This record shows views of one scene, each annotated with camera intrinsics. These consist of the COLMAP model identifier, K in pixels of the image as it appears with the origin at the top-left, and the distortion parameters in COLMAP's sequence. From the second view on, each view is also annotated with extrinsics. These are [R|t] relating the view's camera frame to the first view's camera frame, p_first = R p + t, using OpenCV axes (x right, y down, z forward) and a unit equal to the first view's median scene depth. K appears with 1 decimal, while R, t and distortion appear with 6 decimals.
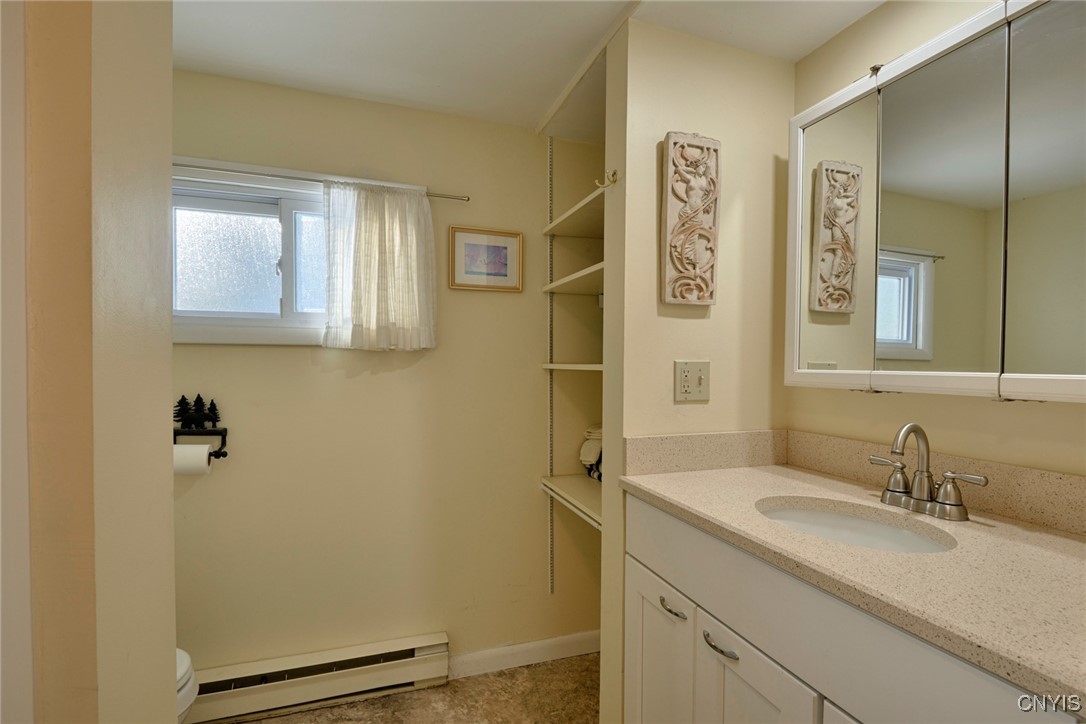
lens RADIAL K [[515.9, 0, 546.2], [0, 515.9, 373.2], [0, 0, 1]] dist [0.005209, -0.019682]
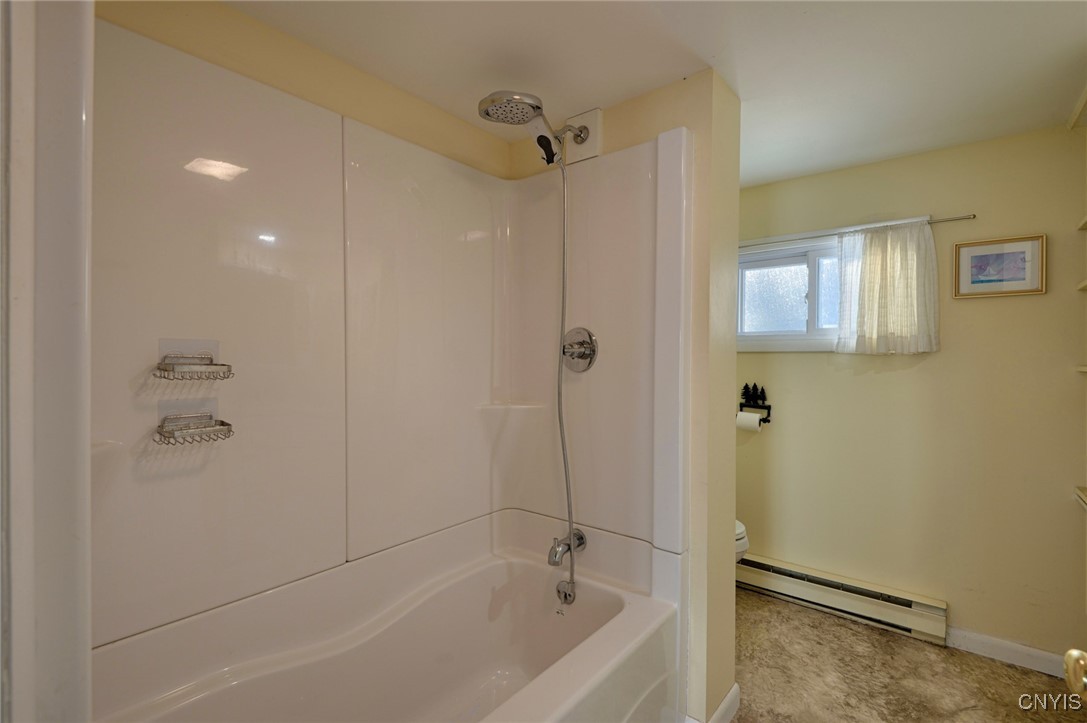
lens RADIAL K [[501.4, 0, 545.9], [0, 501.4, 363.6], [0, 0, 1]] dist [0.012235, -0.015783]
pose [[0.528754, -0.000473, -0.848775, 0.300350], [-0.020855, 0.999691, -0.013548, 0.013476], [0.848519, 0.024865, 0.528581, -0.373537]]
